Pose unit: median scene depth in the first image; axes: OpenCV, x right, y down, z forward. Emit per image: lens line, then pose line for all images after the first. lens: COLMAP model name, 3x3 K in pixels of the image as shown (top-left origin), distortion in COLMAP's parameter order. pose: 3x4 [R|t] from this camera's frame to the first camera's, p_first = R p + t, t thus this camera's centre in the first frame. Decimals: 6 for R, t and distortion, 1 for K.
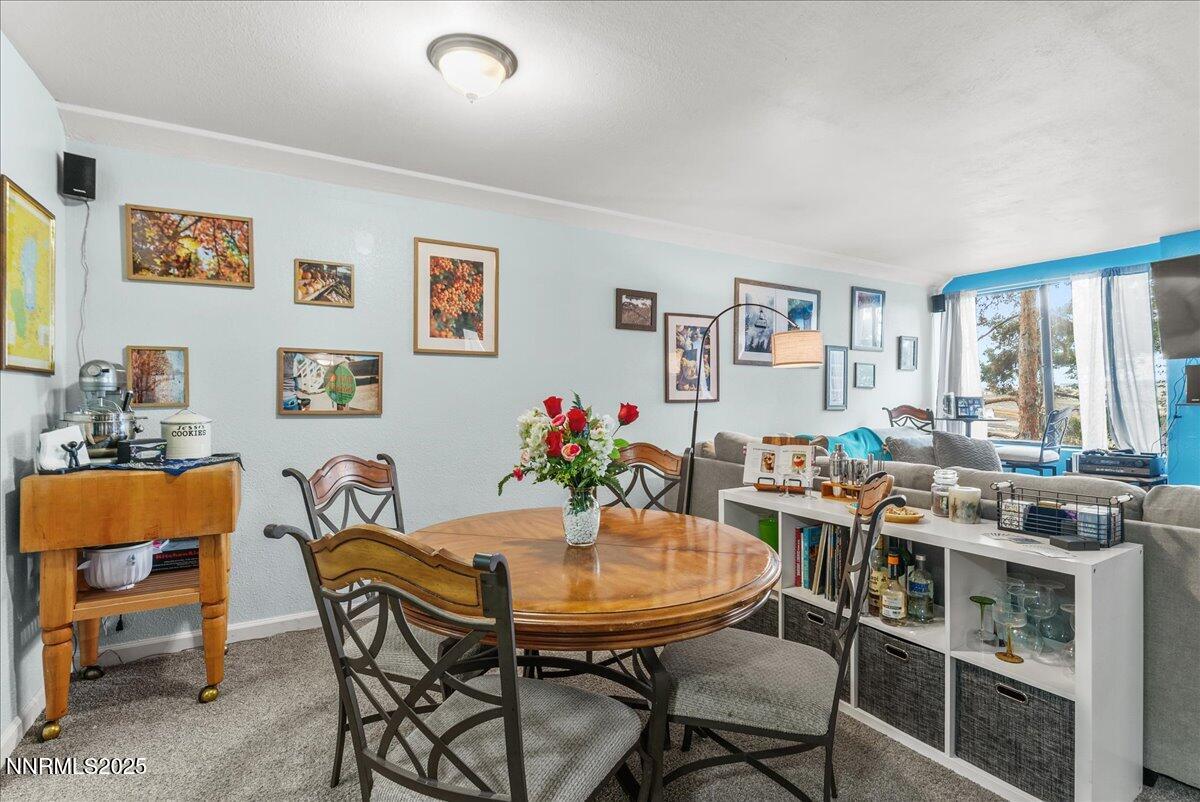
lens RADIAL K [[573.1, 0, 601.7], [0, 573.1, 402.9], [0, 0, 1]] dist [-0.002673, 0.000517]
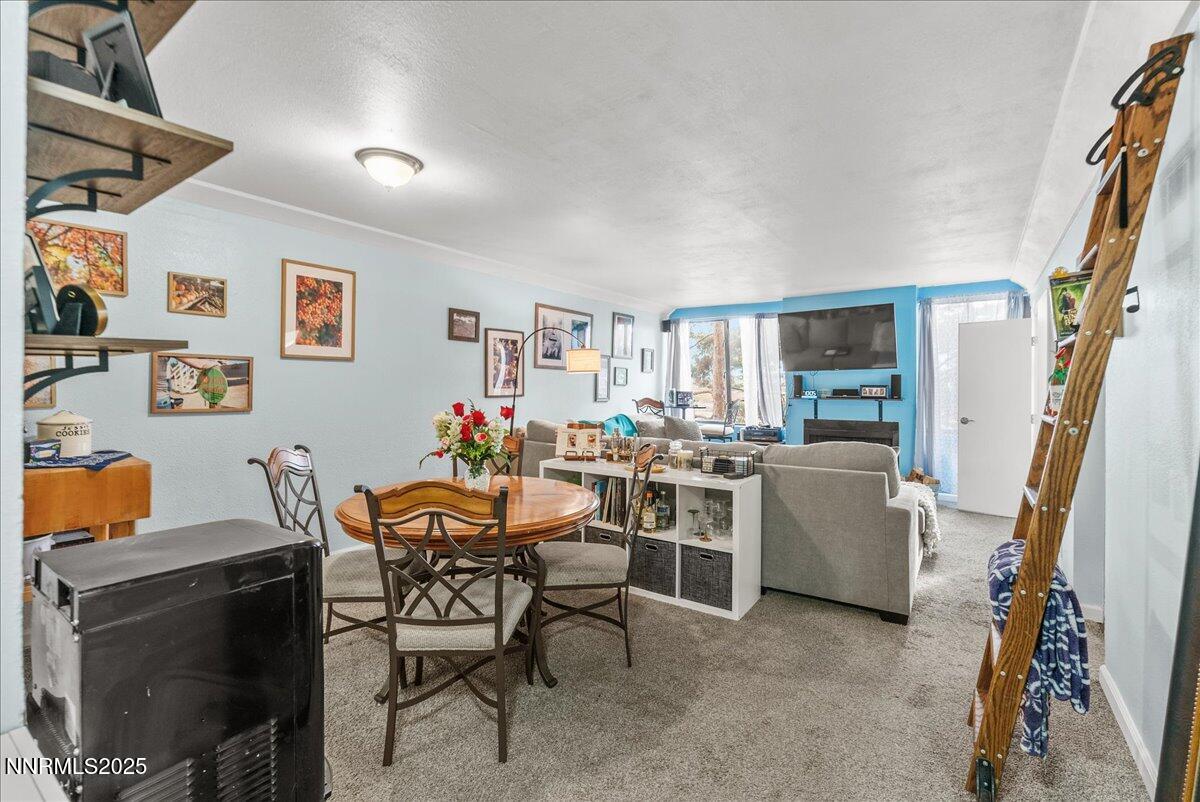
lens RADIAL K [[526.3, 0, 605.0], [0, 526.3, 389.4], [0, 0, 1]] dist [-0.001726, -0.000436]
pose [[0.910792, 0.004493, 0.412842, -0.183942], [-0.005111, 0.999987, 0.000392, -0.028916], [-0.412835, -0.002467, 0.910803, -0.263441]]
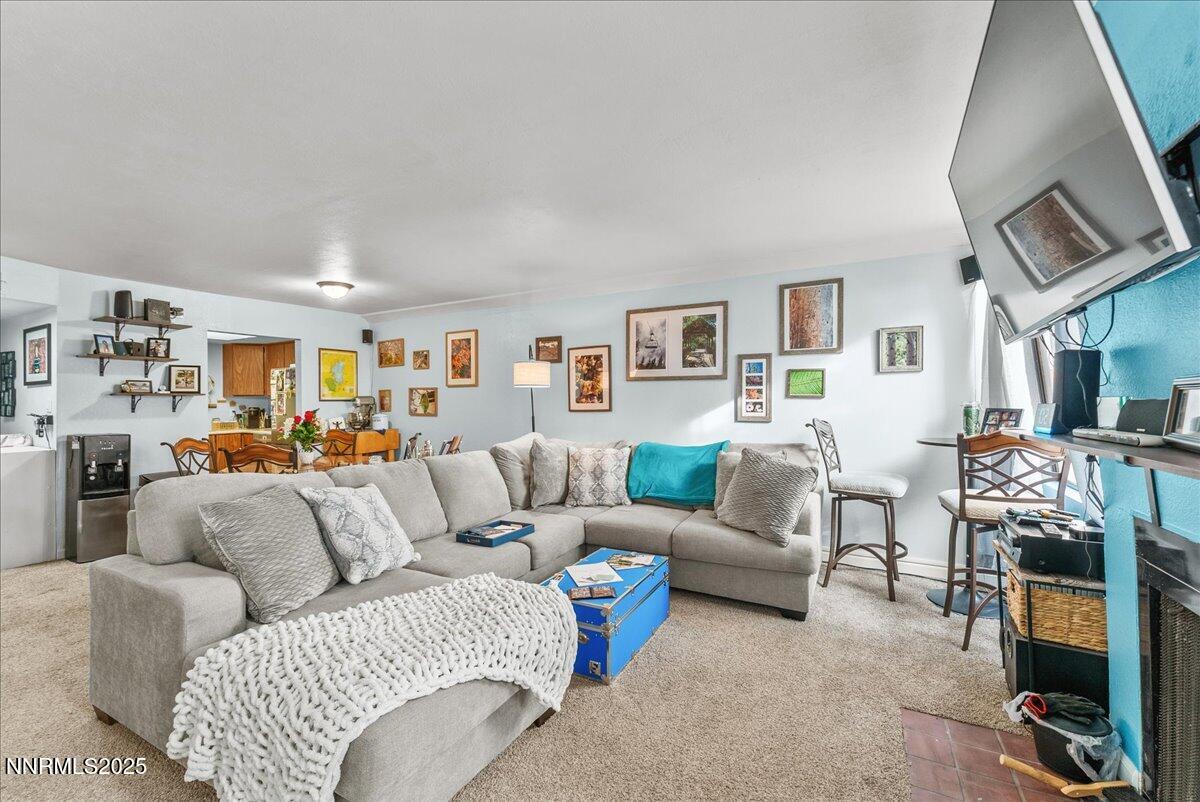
lens RADIAL K [[491.5, 0, 610.5], [0, 491.5, 405.3], [0, 0, 1]] dist [0.001494, 0.000413]
pose [[0.502618, -0.000403, -0.864509, 1.687549], [-0.004919, 0.999982, -0.003326, -0.017433], [0.864495, 0.005924, 0.502607, 0.660184]]
